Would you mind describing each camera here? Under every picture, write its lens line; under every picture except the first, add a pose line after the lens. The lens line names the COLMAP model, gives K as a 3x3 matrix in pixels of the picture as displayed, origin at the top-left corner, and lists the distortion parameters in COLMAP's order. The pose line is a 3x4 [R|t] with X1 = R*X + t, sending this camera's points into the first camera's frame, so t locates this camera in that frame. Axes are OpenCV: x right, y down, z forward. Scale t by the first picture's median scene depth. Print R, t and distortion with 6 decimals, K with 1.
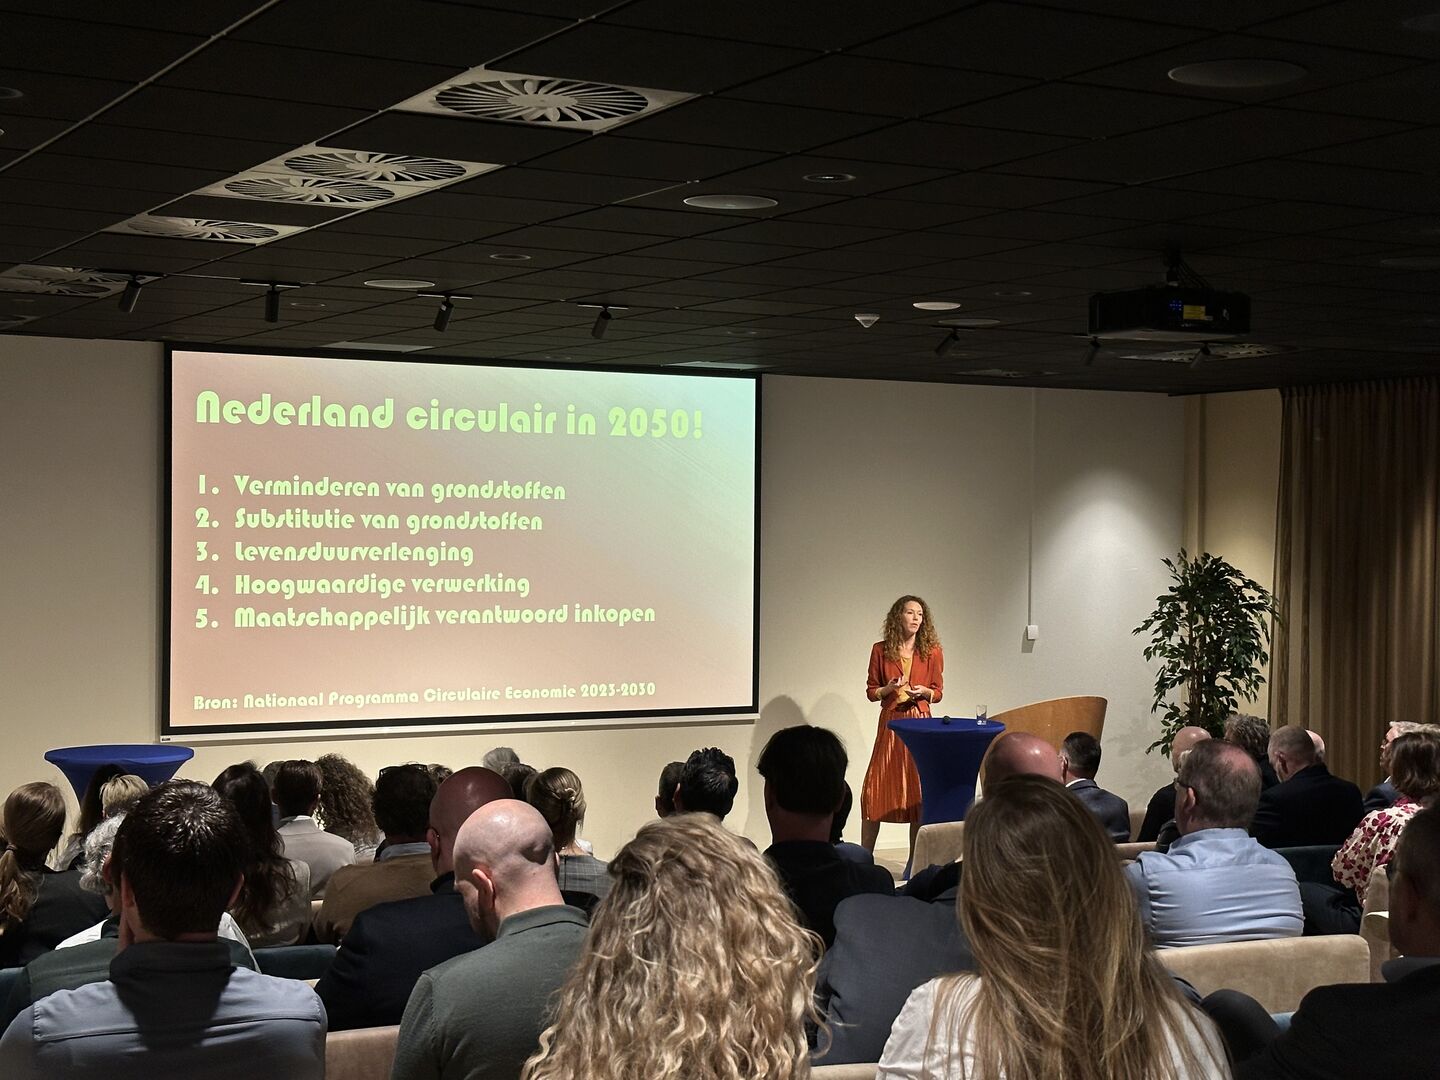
lens RADIAL K [[2286.5, 0, 717.5], [0, 2286.5, 547.4], [0, 0, 1]] dist [0.149456, 0.000000]
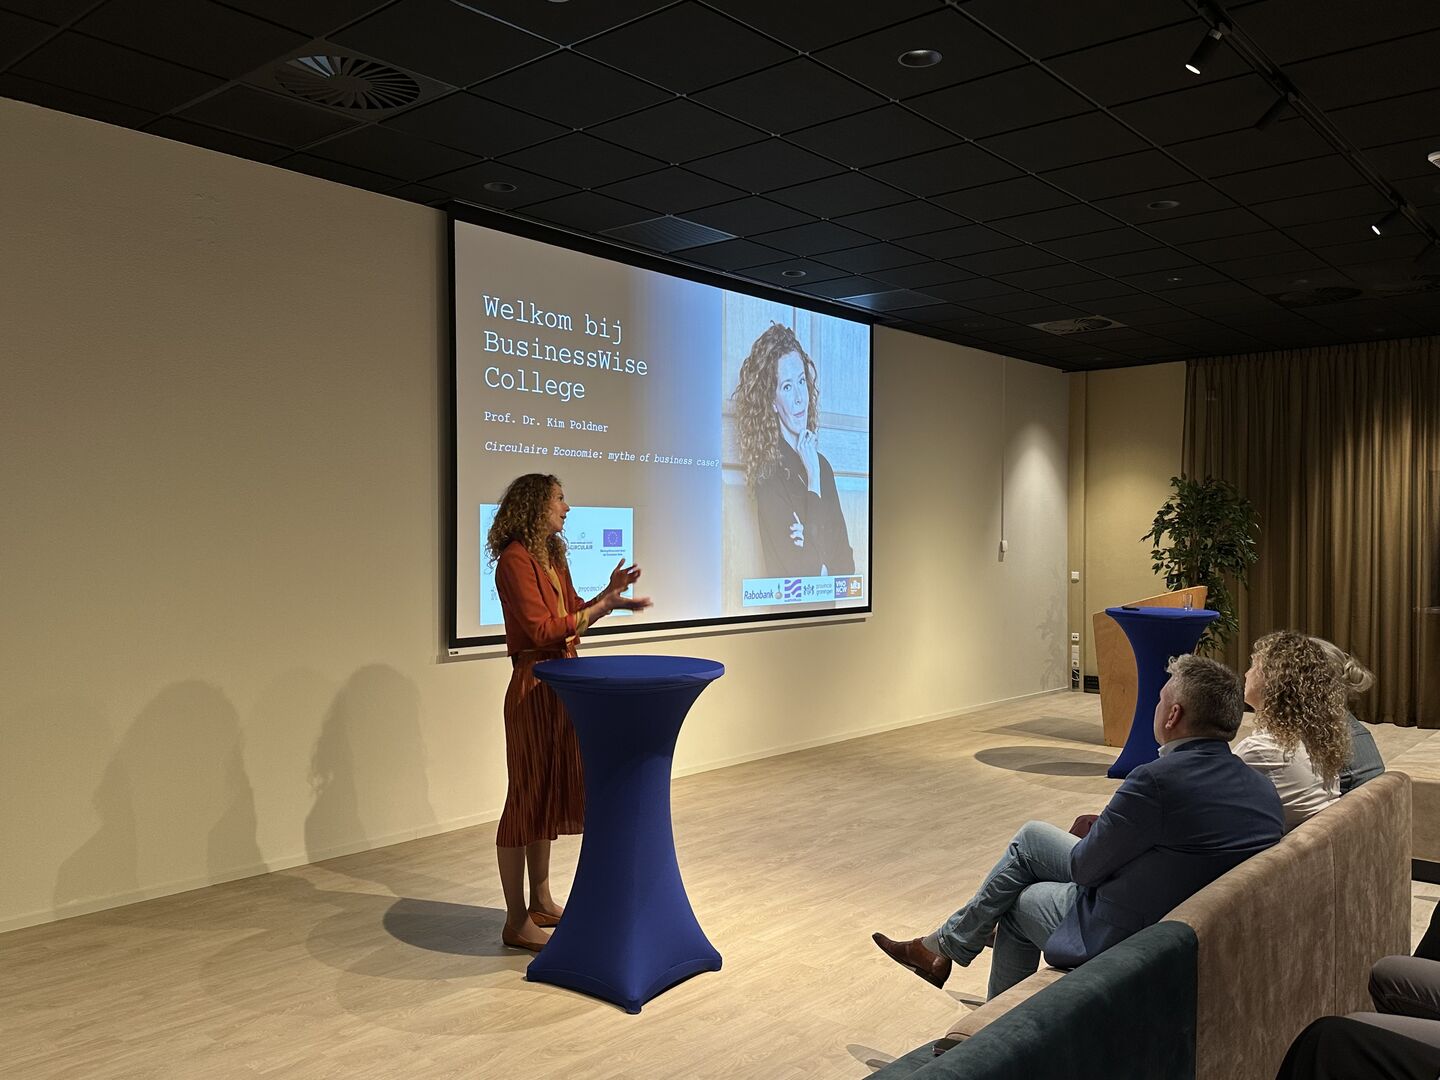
lens RADIAL K [[1161.0, 0, 721.4], [0, 1161.0, 537.2], [0, 0, 1]] dist [0.062875, 0.001029]
pose [[0.933200, -0.005970, 0.359308, -0.267644], [0.007420, 0.999969, -0.002657, 0.035008], [-0.359281, 0.005146, 0.933215, 0.473860]]
